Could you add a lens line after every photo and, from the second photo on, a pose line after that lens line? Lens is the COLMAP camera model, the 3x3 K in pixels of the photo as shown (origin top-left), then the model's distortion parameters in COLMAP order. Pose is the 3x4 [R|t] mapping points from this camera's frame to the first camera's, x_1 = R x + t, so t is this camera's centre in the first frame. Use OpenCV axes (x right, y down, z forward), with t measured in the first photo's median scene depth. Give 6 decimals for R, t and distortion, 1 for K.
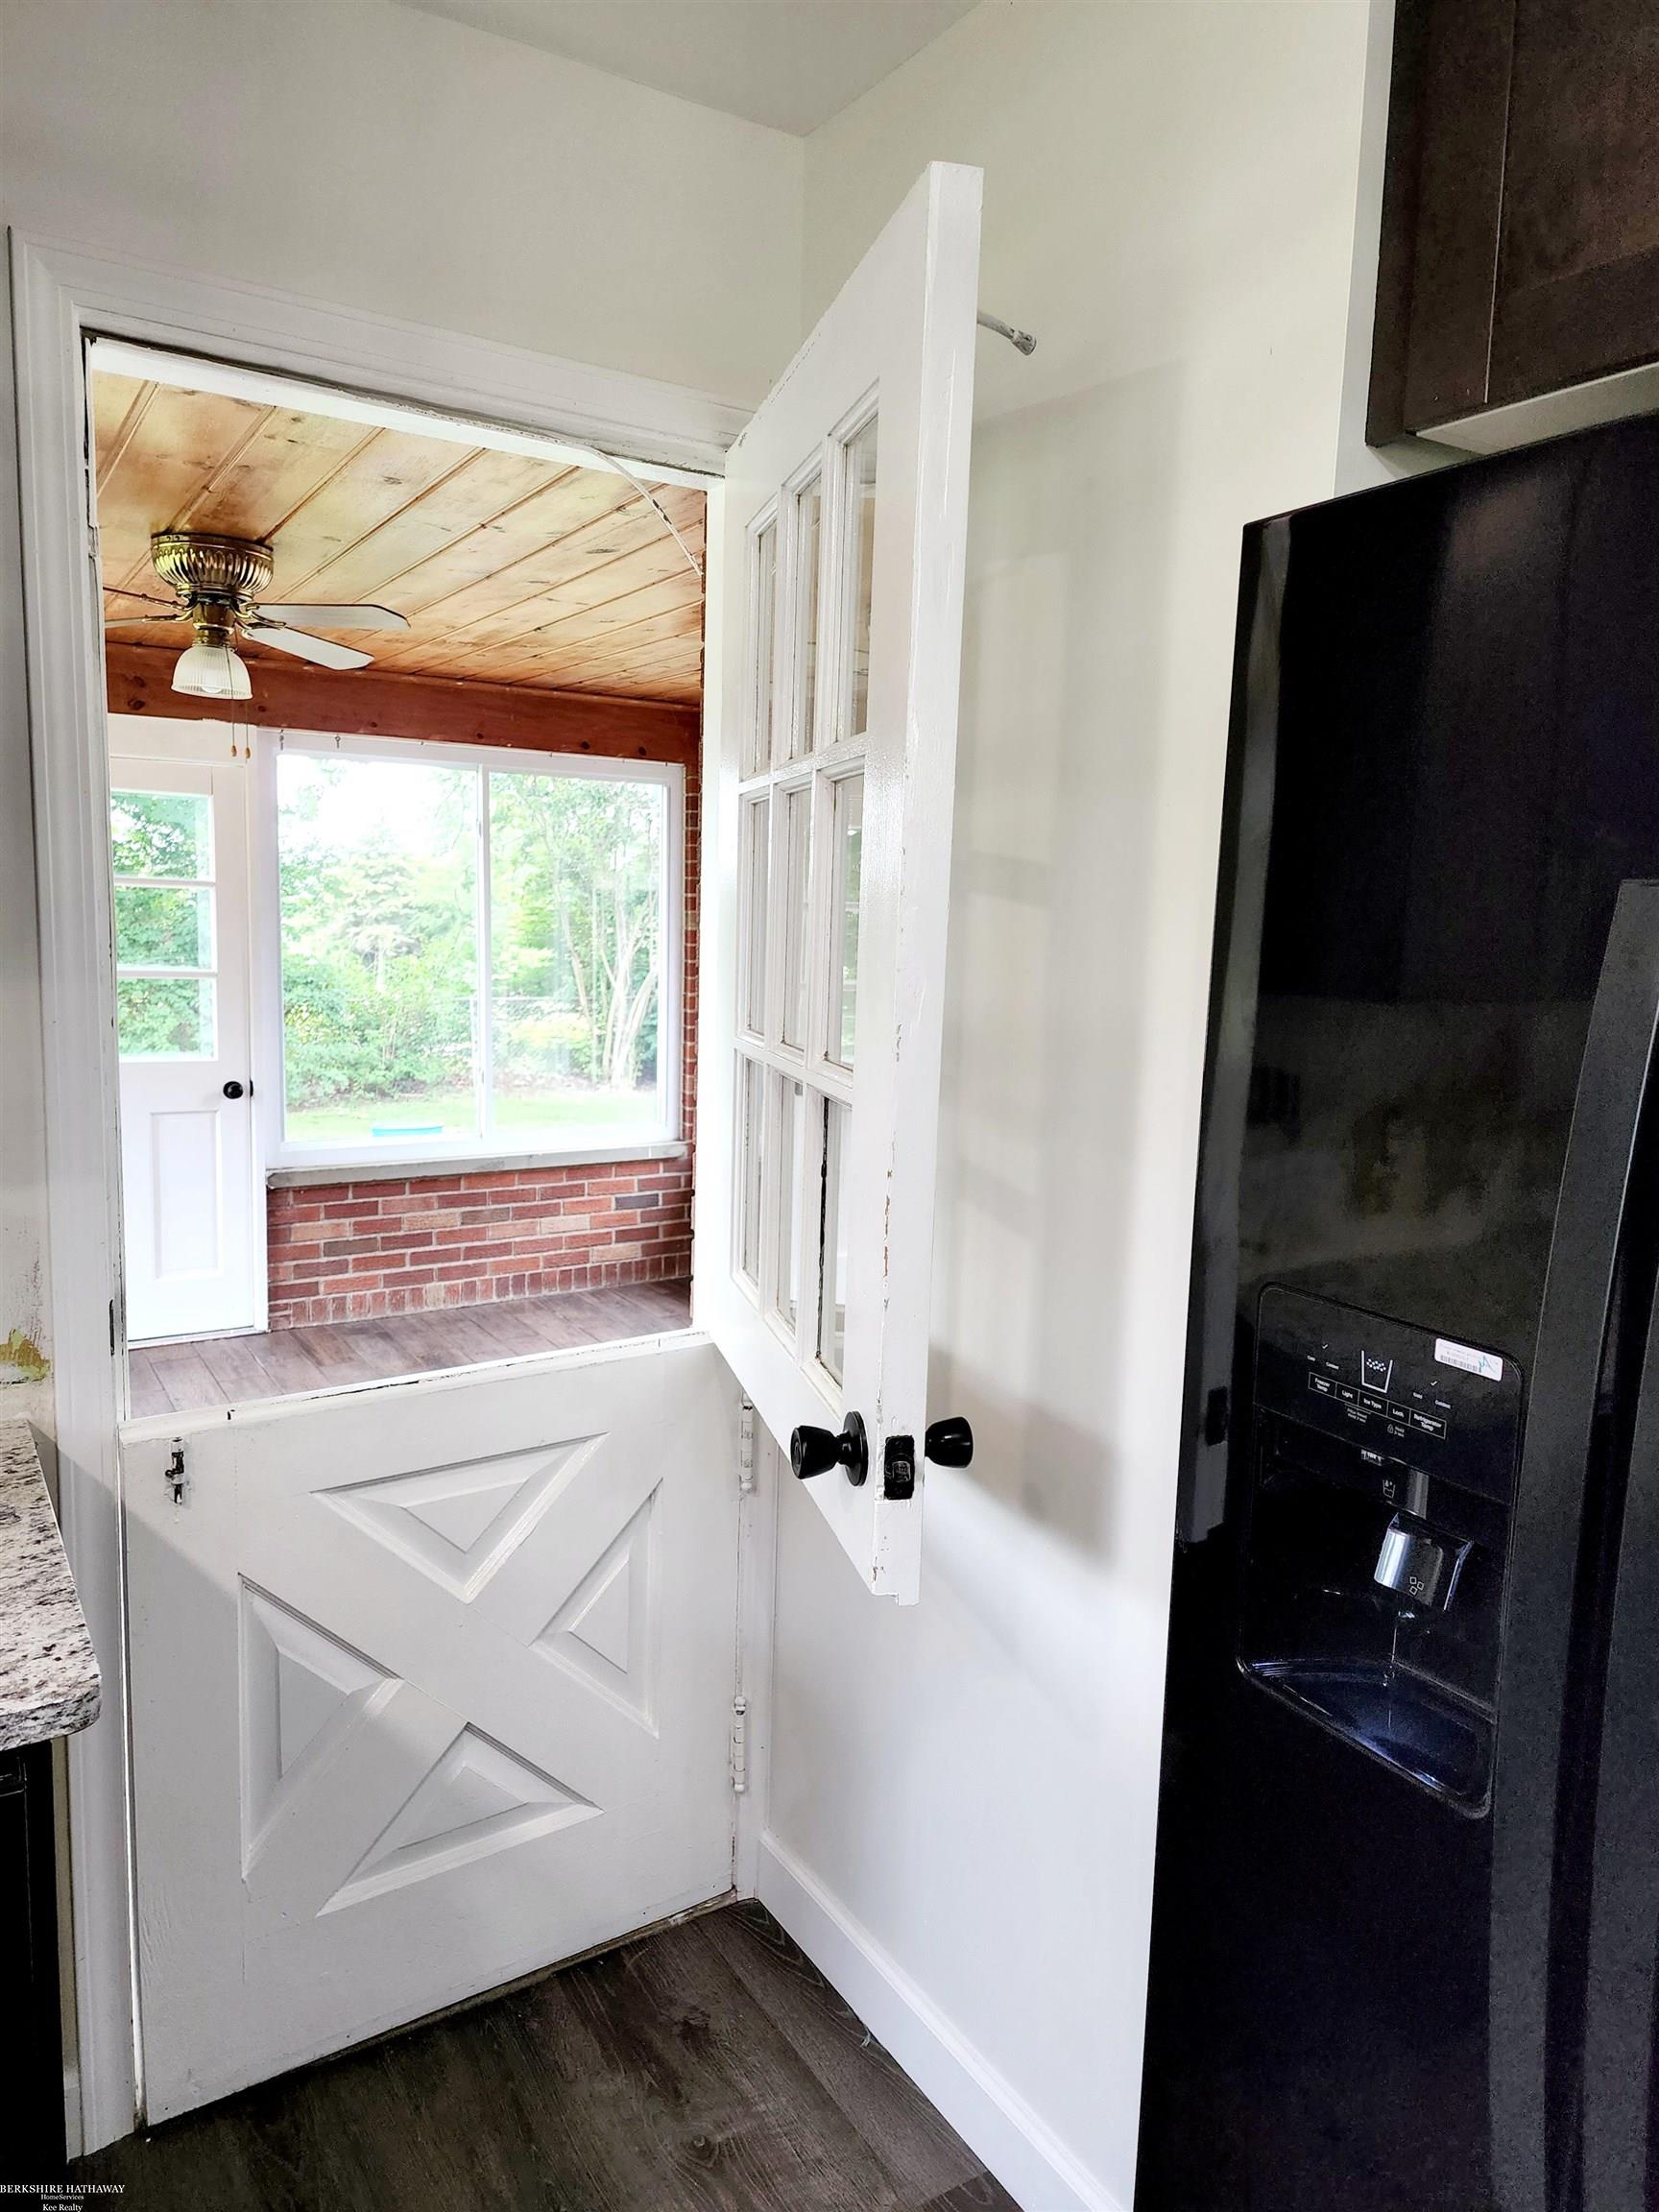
lens RADIAL K [[1484.4, 0, 828.0], [0, 1484.4, 1098.7], [0, 0, 1]] dist [0.028926, -0.003838]
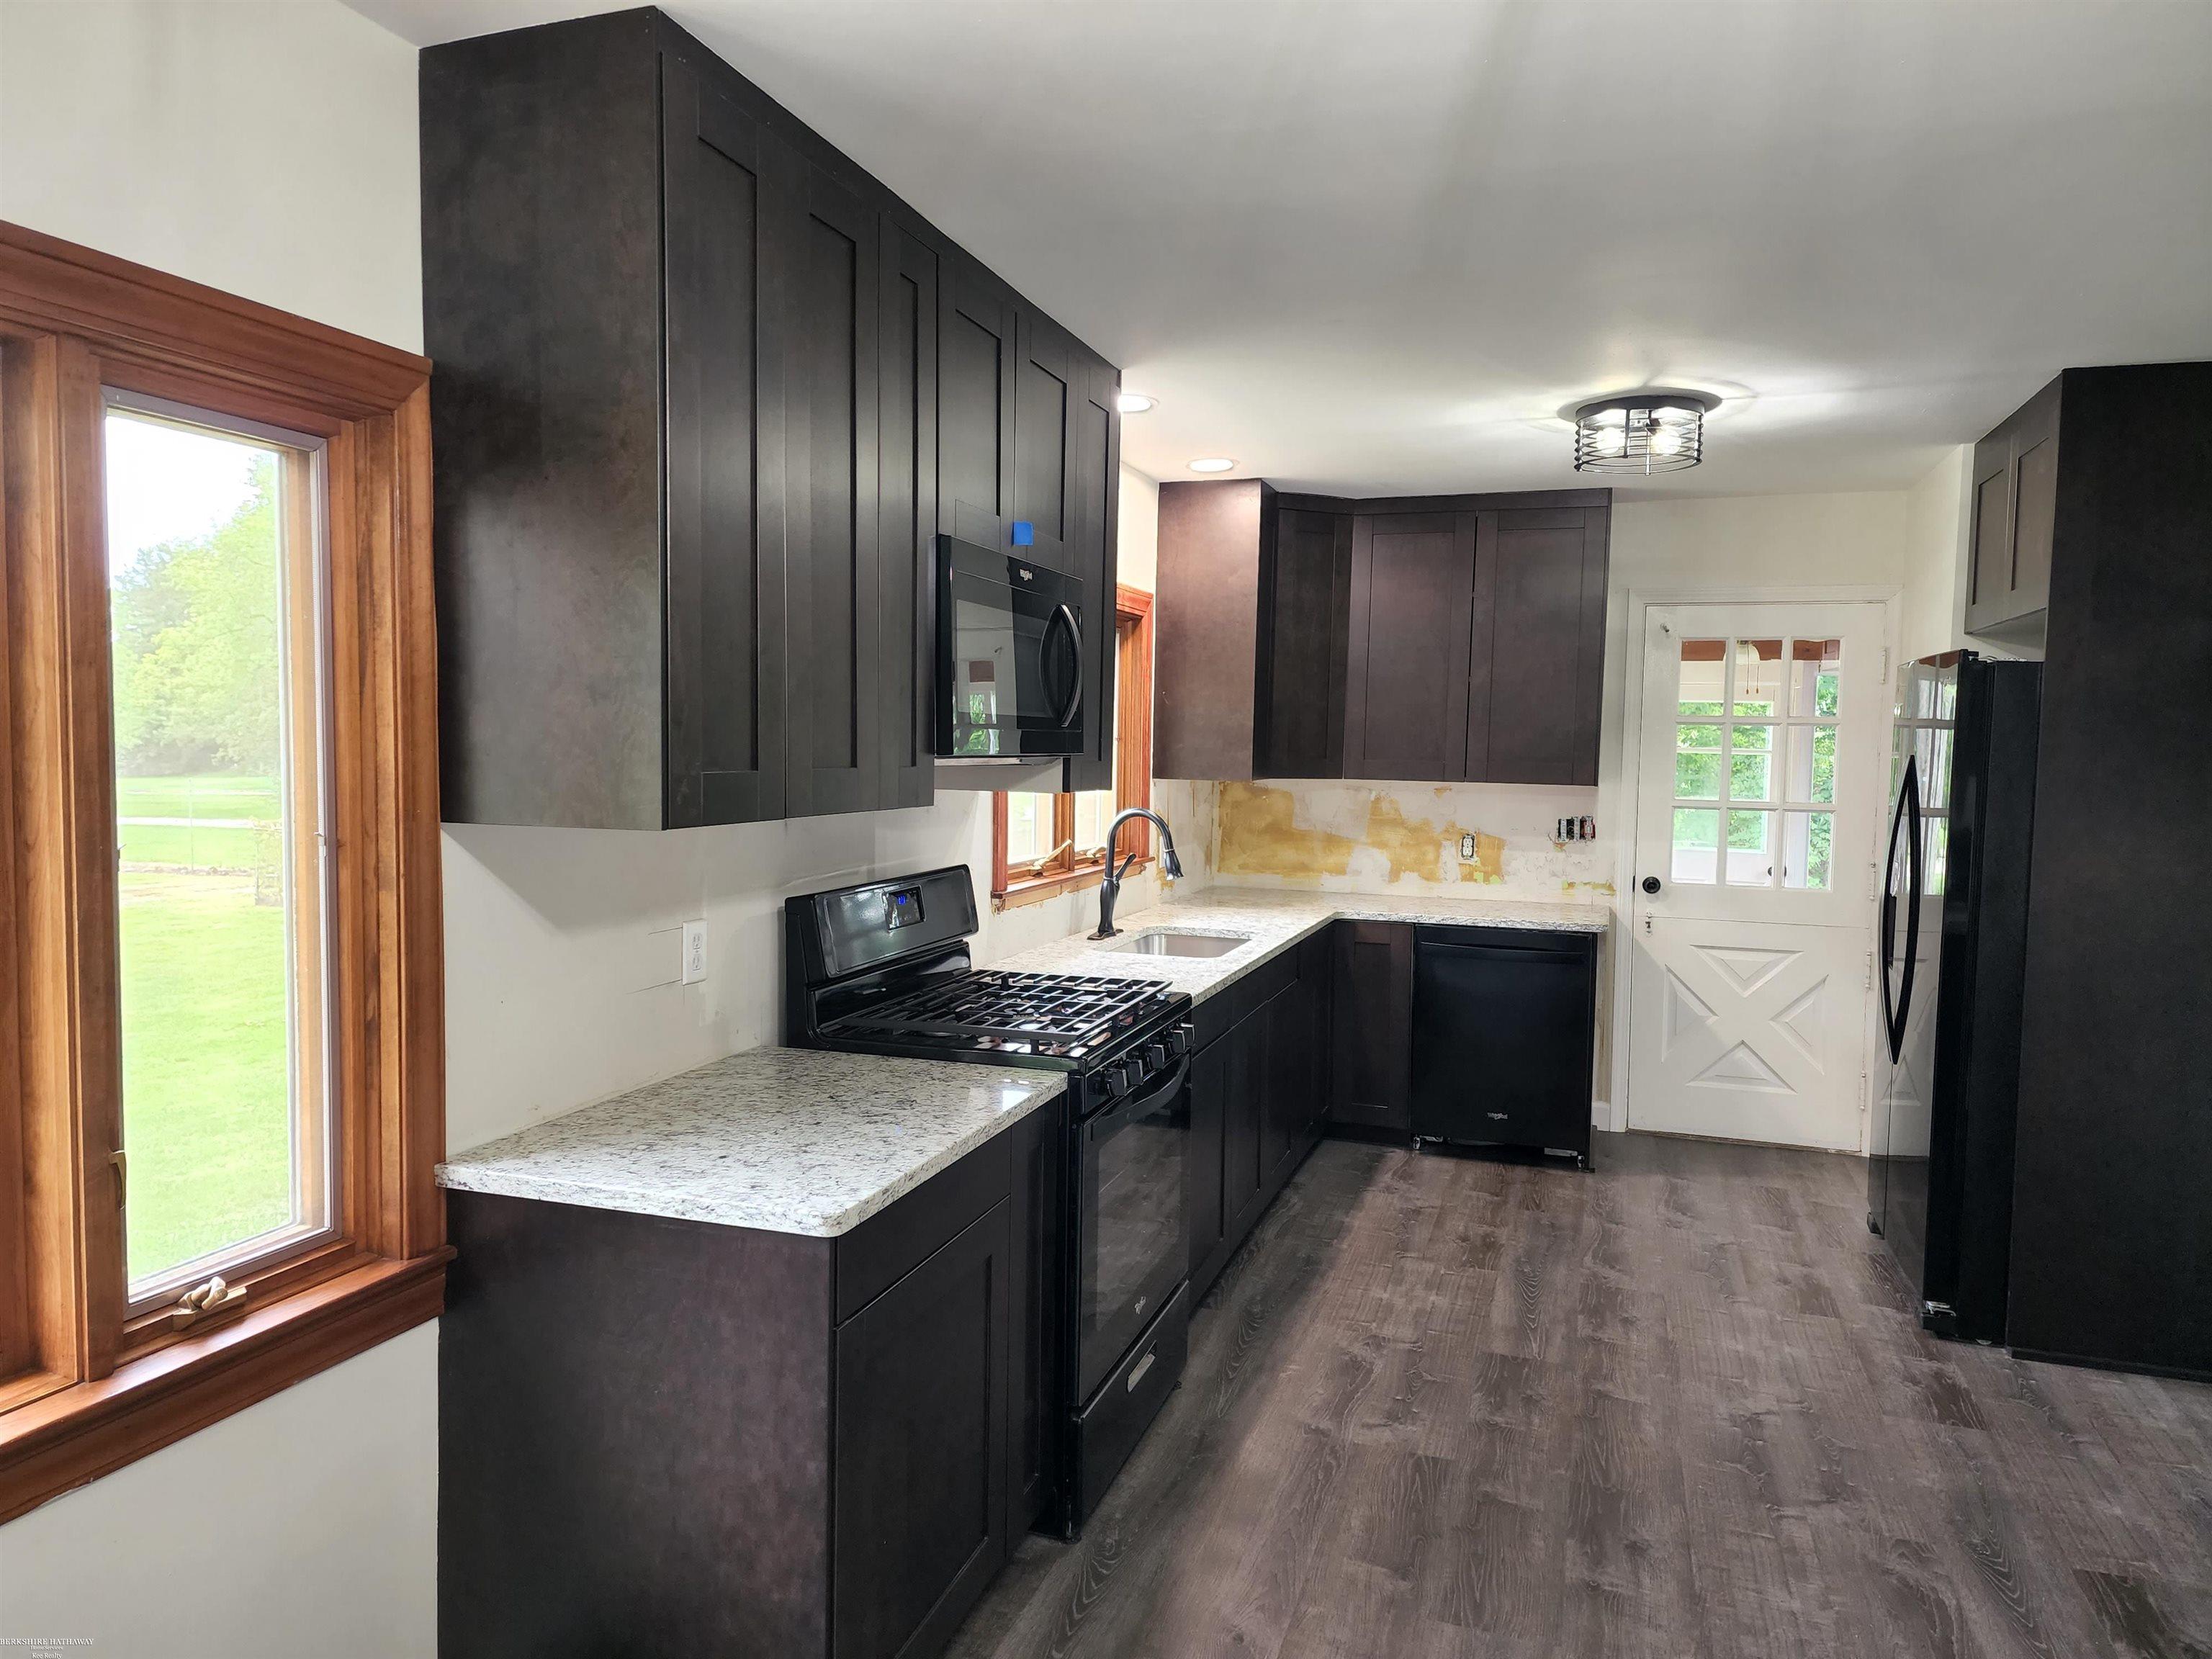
lens RADIAL K [[1484.4, 0, 1104.4], [0, 1484.4, 829.4], [0, 0, 1]] dist [0.028926, -0.003838]
pose [[0.633974, 0.026490, -0.772900, 1.254153], [-0.091319, 0.994985, -0.040803, 0.250623], [0.767944, 0.096449, 0.633214, -1.905463]]
